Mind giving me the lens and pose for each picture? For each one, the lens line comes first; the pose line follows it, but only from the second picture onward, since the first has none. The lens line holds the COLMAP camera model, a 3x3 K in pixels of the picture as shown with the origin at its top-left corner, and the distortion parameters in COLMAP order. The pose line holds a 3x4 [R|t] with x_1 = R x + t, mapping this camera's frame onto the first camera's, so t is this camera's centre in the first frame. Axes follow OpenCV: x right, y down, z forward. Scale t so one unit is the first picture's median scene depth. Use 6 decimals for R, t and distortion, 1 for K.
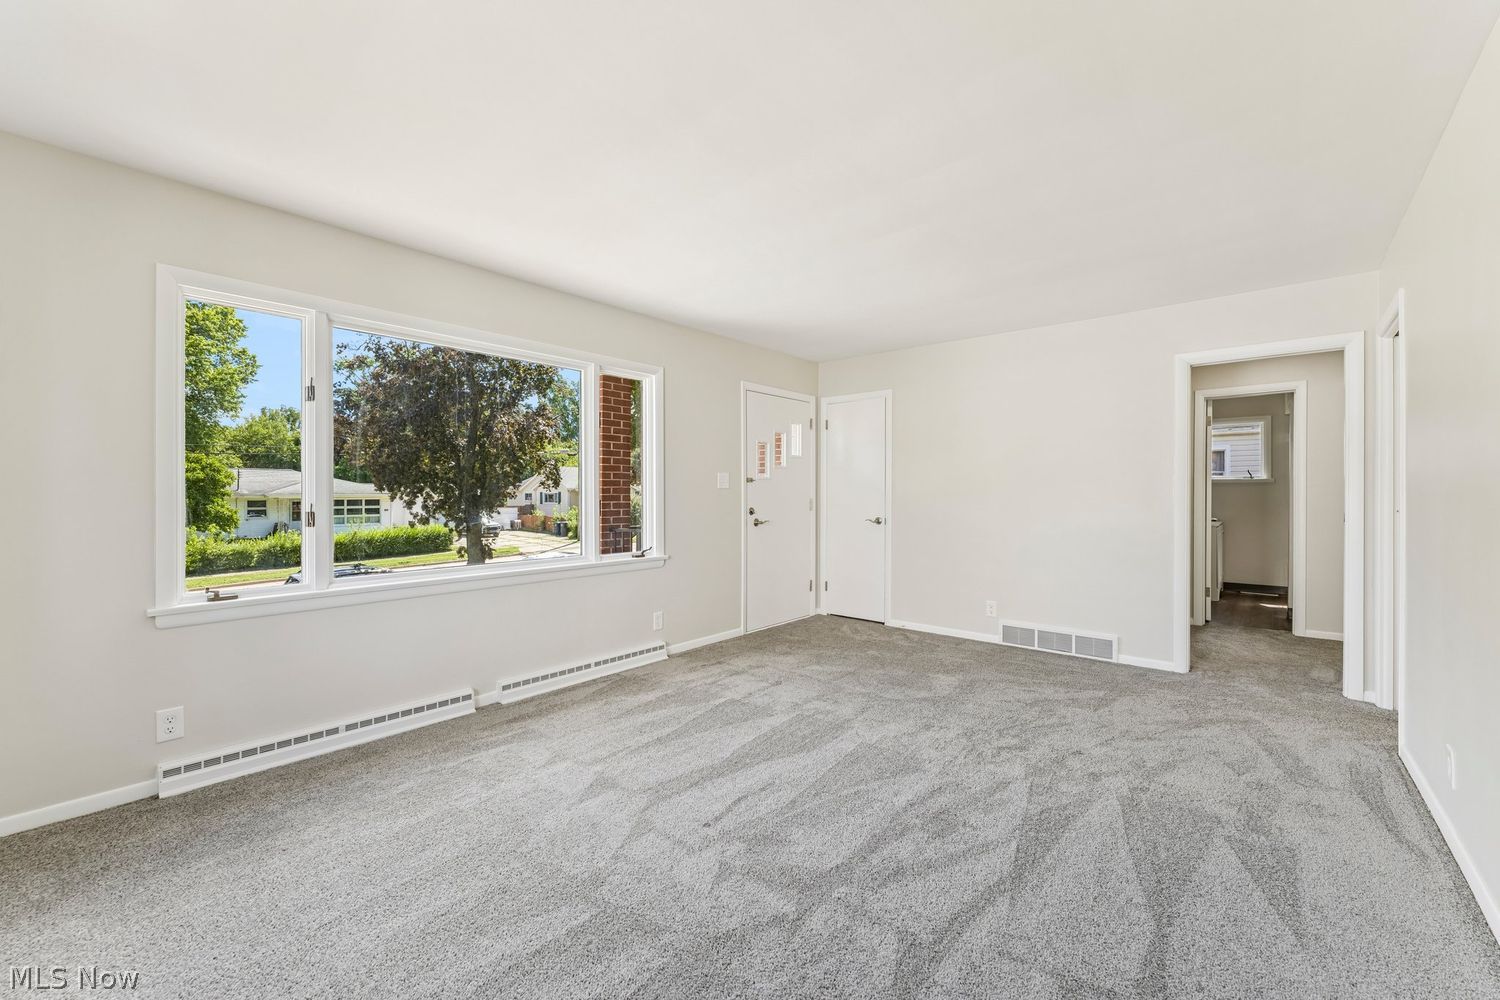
lens RADIAL K [[606.9, 0, 753.5], [0, 606.9, 492.6], [0, 0, 1]] dist [-0.001247, -0.000256]
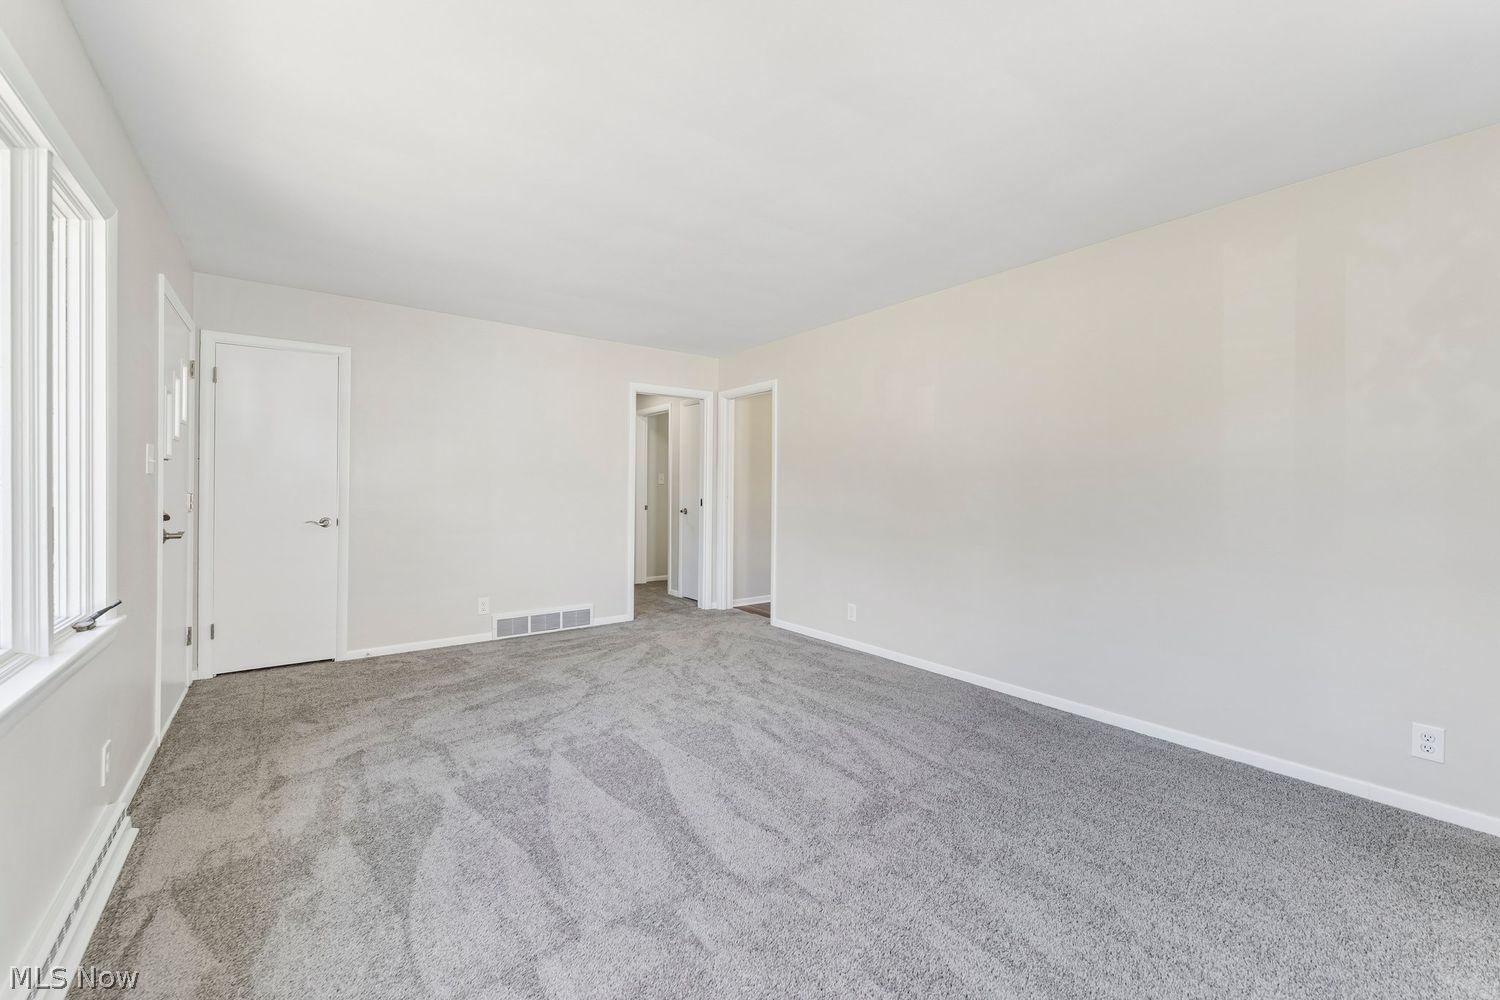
lens RADIAL K [[606.9, 0, 742.4], [0, 606.9, 490.1], [0, 0, 1]] dist [-0.001247, -0.000256]
pose [[0.211259, -0.002171, 0.977428, -0.614007], [-0.003358, 0.999990, 0.002947, 0.005803], [-0.977424, -0.003904, 0.211249, 0.538378]]
